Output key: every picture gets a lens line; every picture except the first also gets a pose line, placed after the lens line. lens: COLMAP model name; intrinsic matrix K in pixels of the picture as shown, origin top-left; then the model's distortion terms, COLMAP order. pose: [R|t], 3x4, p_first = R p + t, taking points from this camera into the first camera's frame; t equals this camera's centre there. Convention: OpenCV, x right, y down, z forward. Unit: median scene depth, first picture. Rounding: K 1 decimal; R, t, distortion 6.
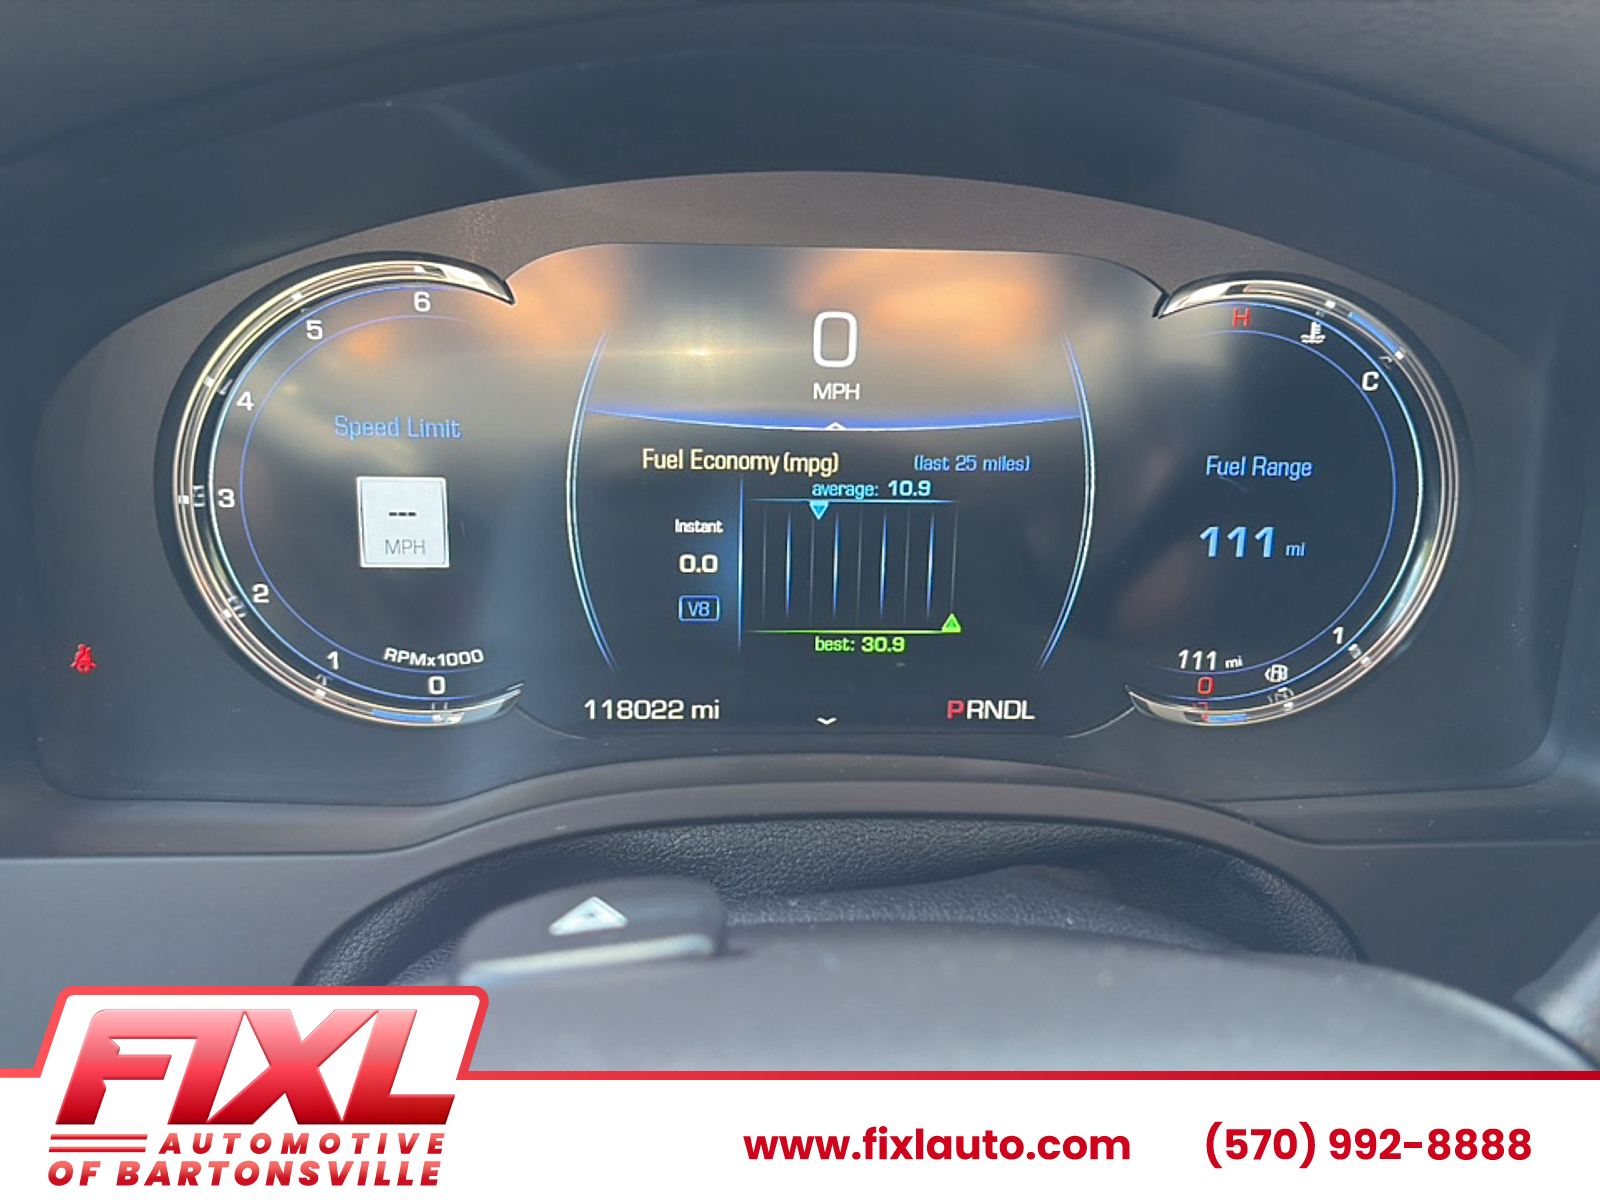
lens RADIAL K [[1365.6, 0, 805.2], [0, 1365.6, 608.9], [0, 0, 1]] dist [0.059011, -0.162390]
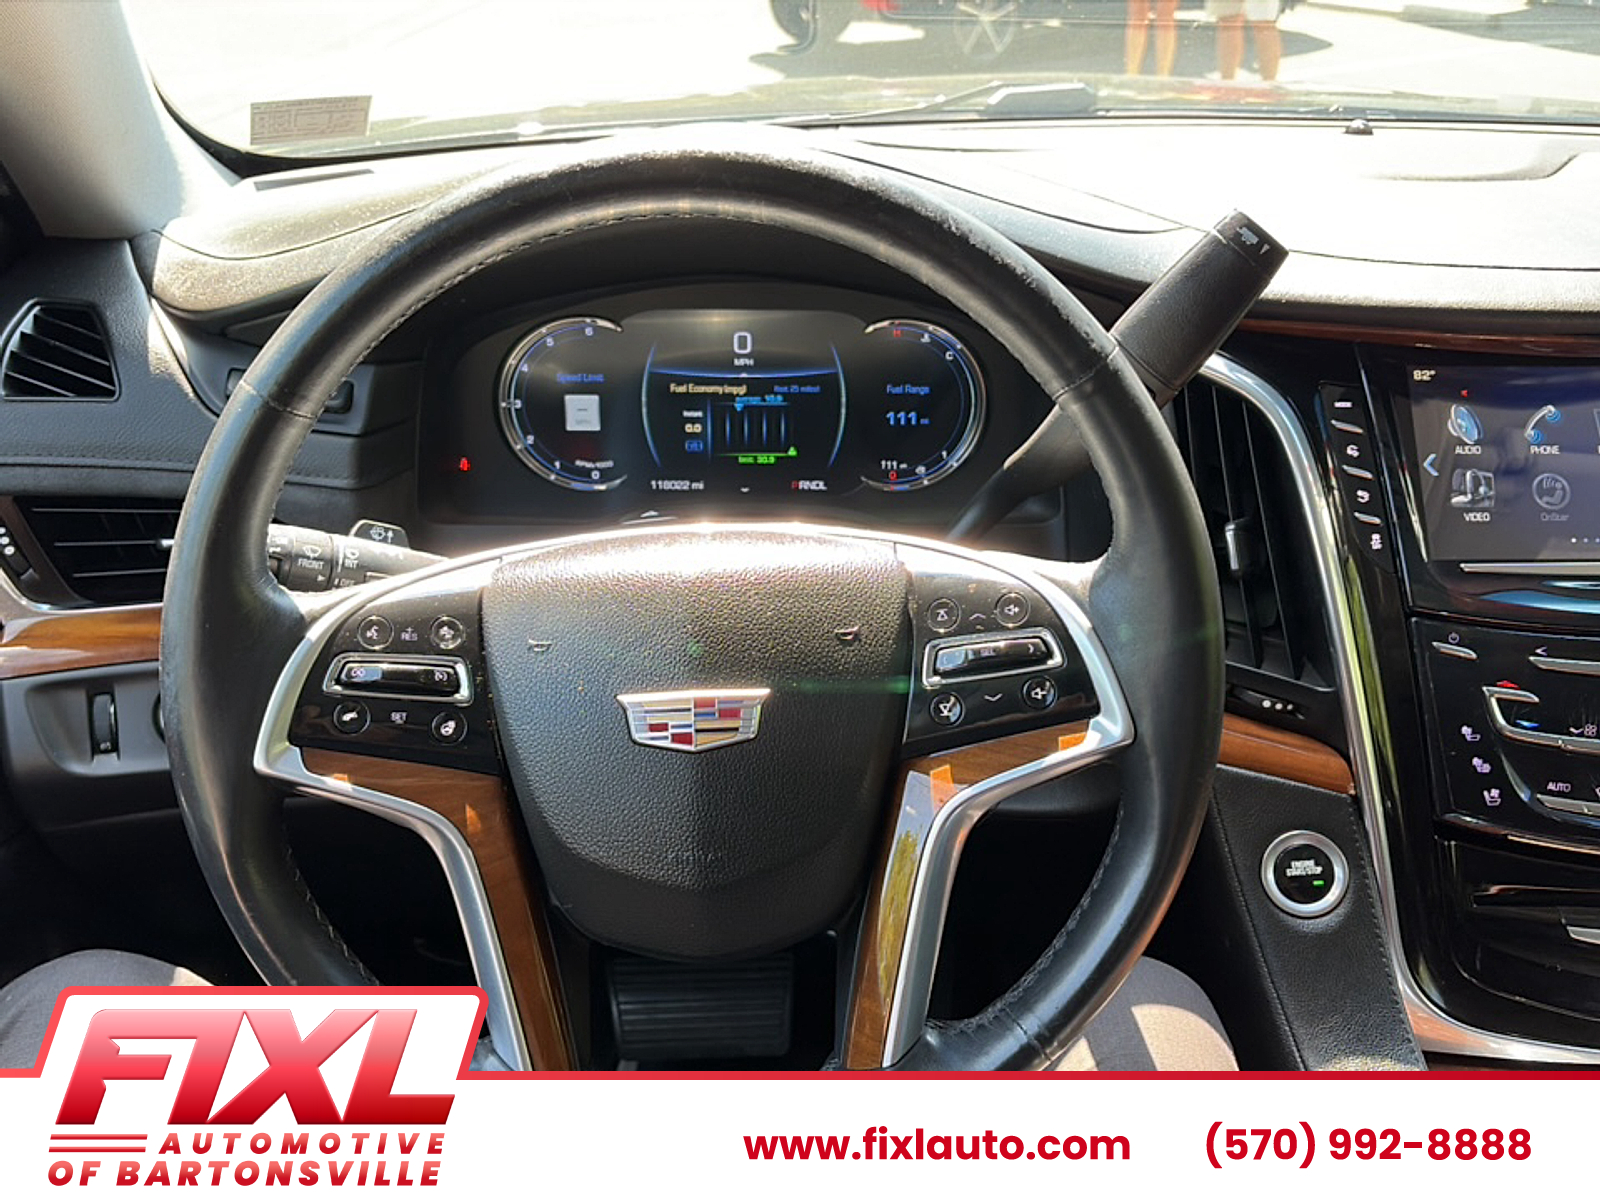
lens RADIAL K [[1348.3, 0, 815.3], [0, 1348.3, 611.0], [0, 0, 1]] dist [0.043444, -0.132407]
pose [[0.998312, 0.002659, -0.058017, 0.308100], [0.002673, 0.995790, 0.091621, 0.080066], [0.058016, -0.091622, 0.994102, -1.598136]]
